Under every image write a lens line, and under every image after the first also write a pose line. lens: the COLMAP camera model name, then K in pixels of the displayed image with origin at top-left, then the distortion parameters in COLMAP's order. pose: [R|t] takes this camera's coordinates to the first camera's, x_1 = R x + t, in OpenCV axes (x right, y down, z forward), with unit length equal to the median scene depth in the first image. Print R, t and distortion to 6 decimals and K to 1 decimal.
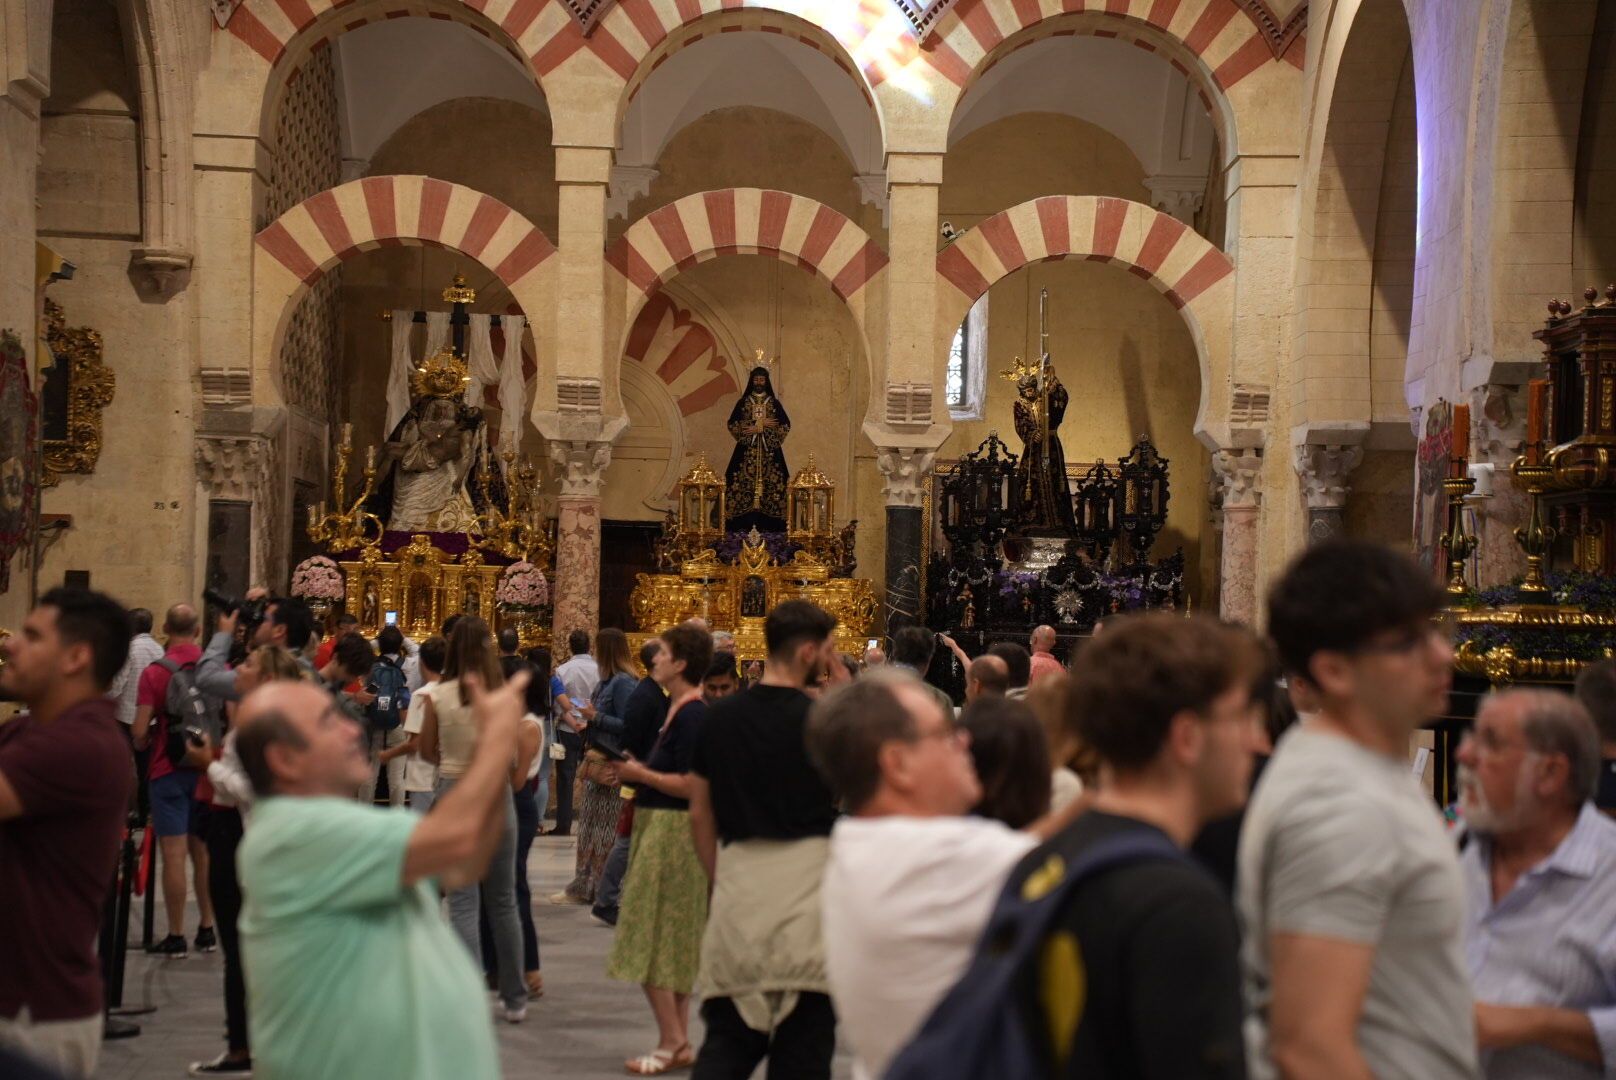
lens RADIAL K [[3806.3, 0, 808.0], [0, 3806.3, 540.0], [0, 0, 1]] dist [0.800834, 0.880126]
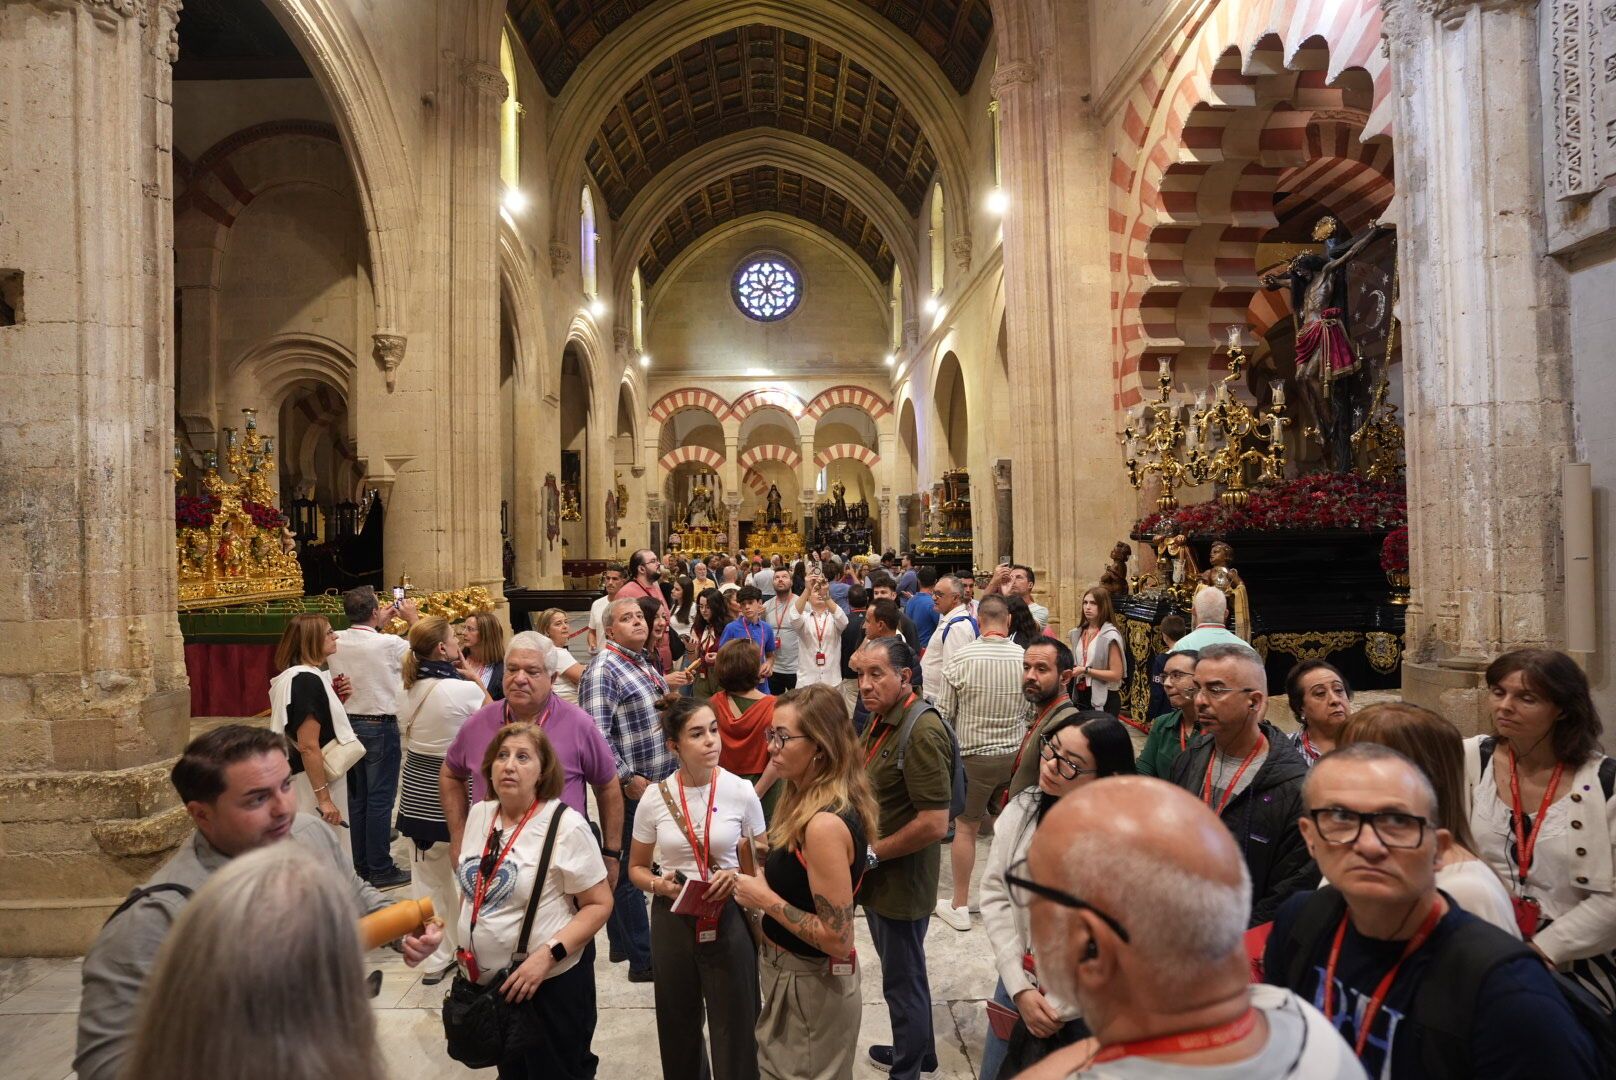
lens RADIAL K [[970.1, 0, 808.0], [0, 970.1, 540.0], [0, 0, 1]] dist [-0.057149, 0.053493]
pose [[0.998923, -0.042196, 0.019297, 0.002427], [0.041613, 0.998694, 0.029658, -0.014850], [-0.020523, -0.028823, 0.999374, -0.102778]]
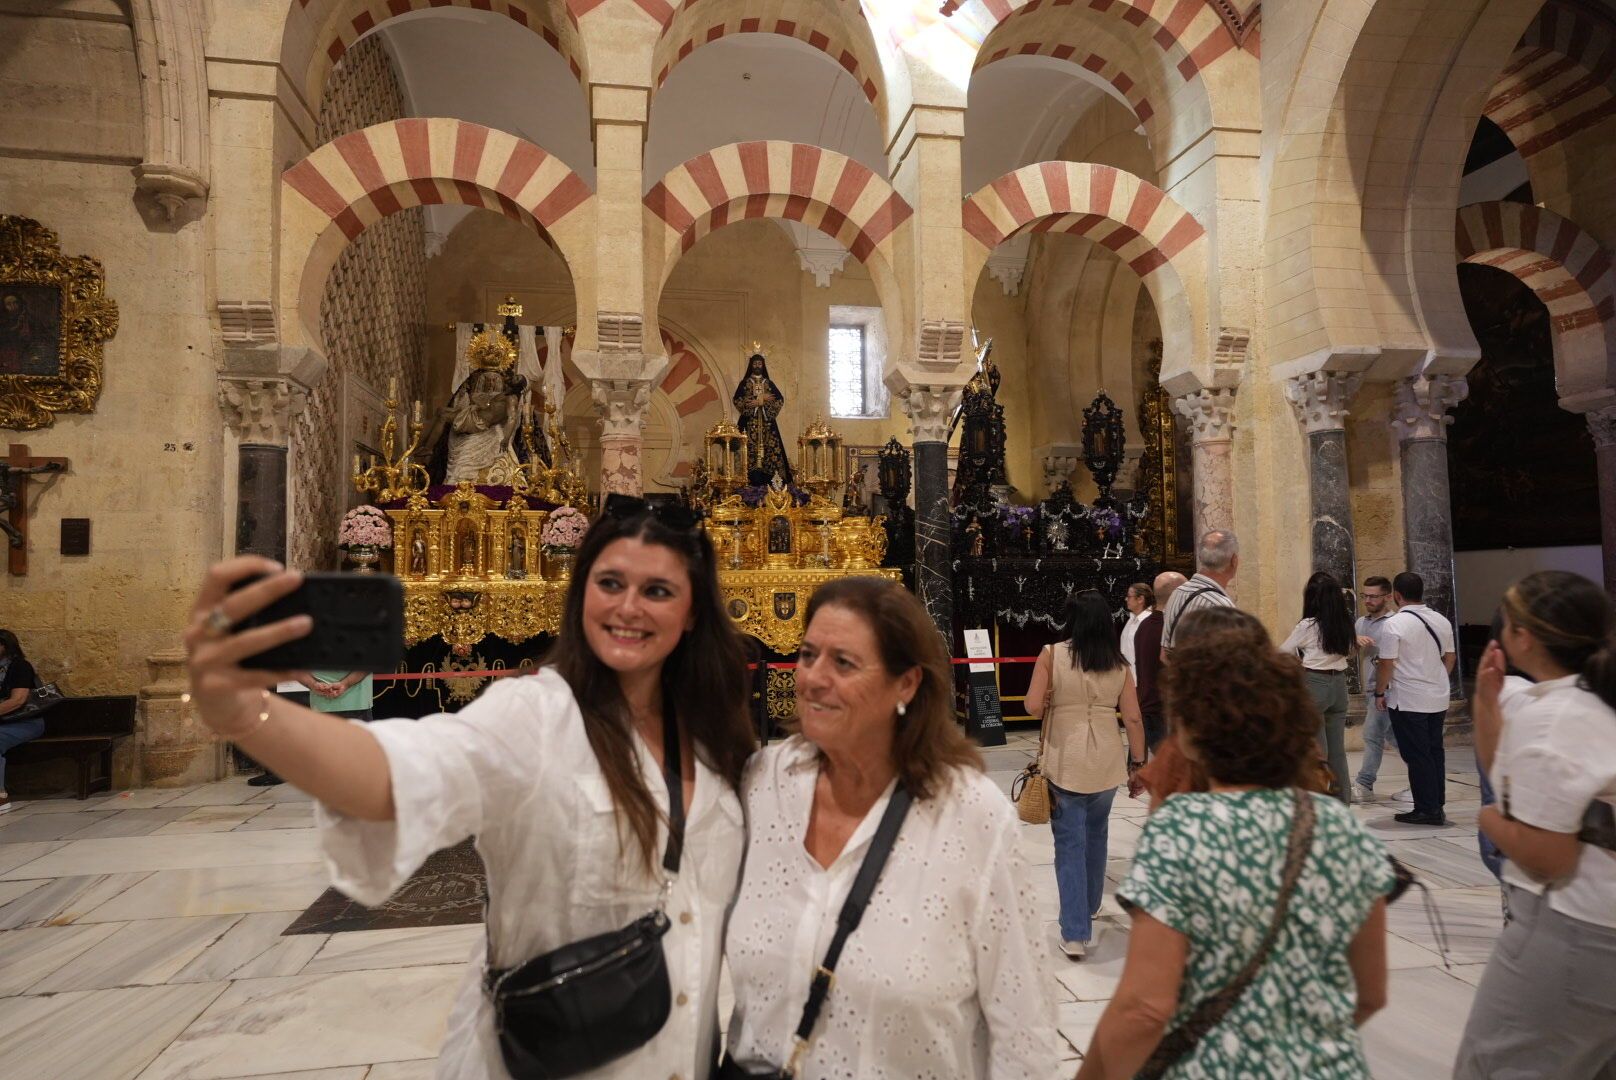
lens RADIAL K [[970.1, 0, 808.0], [0, 970.1, 540.0], [0, 0, 1]] dist [-0.057149, 0.053493]
pose [[0.984474, -0.028487, 0.173201, -0.056547], [0.030884, 0.999461, -0.011159, 0.020244], [-0.172789, 0.016335, 0.984823, 0.741995]]
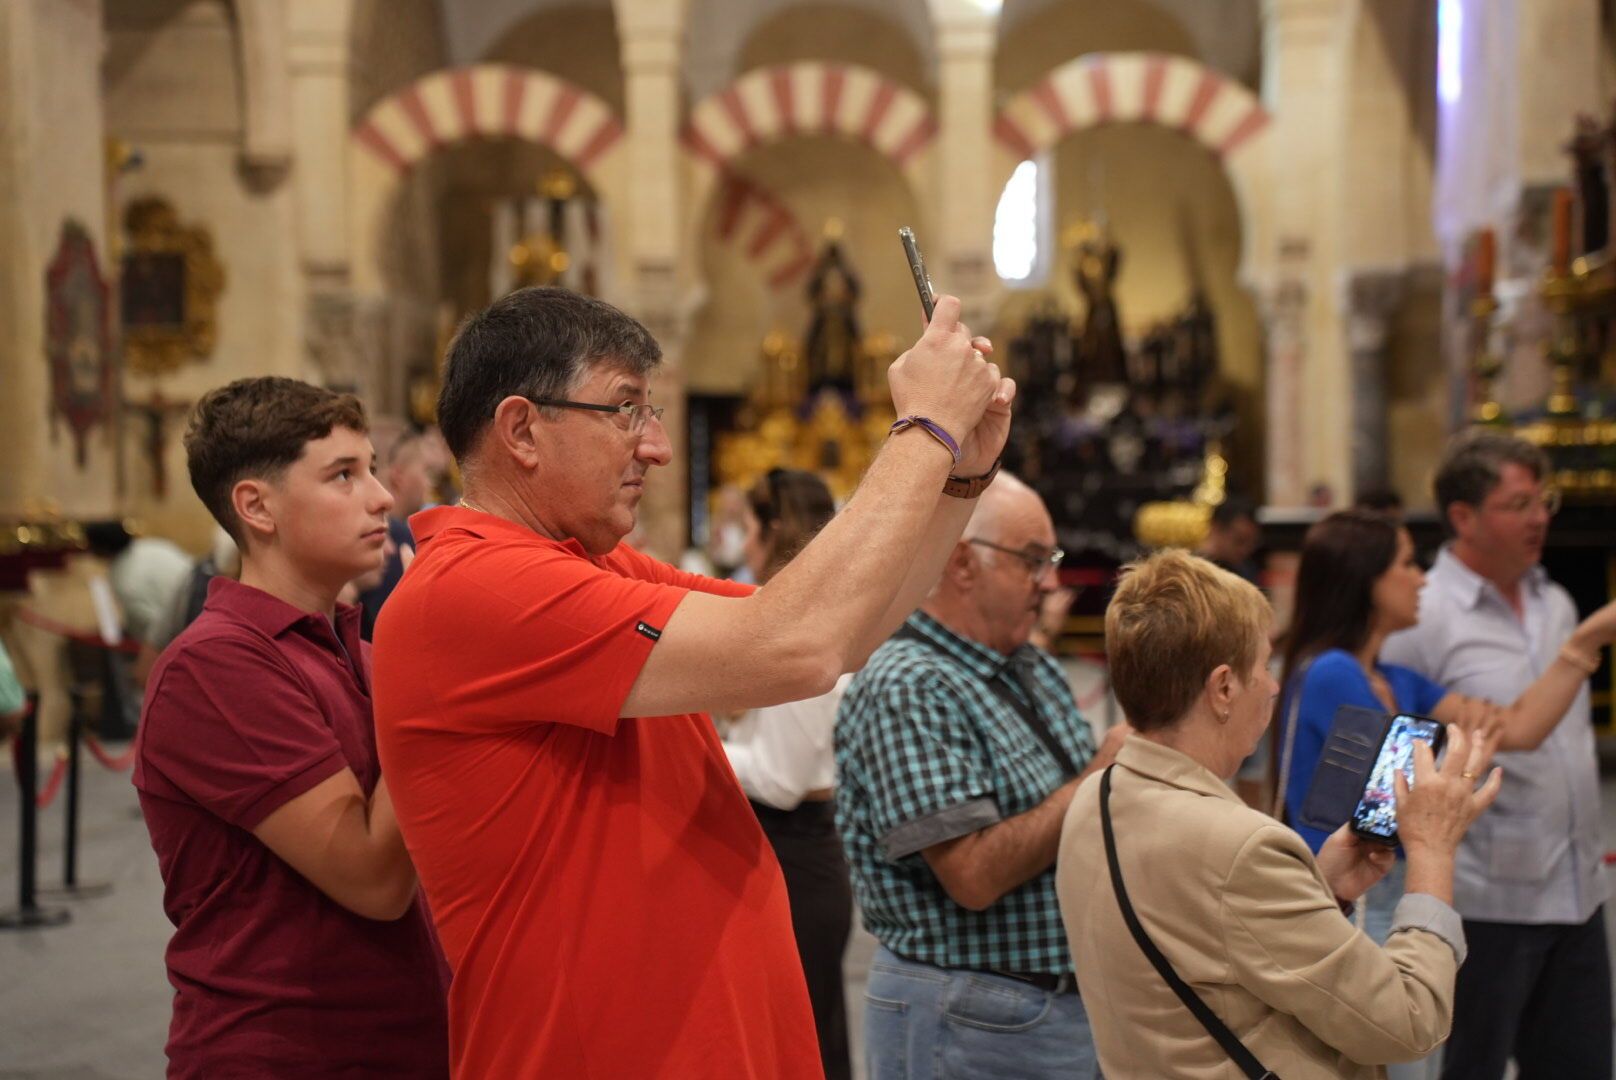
lens RADIAL K [[3122.0, 0, 808.0], [0, 3122.0, 540.0], [0, 0, 1]] dist [0.577742, 0.111530]
pose [[0.997860, -0.035662, -0.054808, 0.027542], [0.037685, 0.998629, 0.036327, 0.006670], [0.053438, -0.038314, 0.997836, 0.126914]]
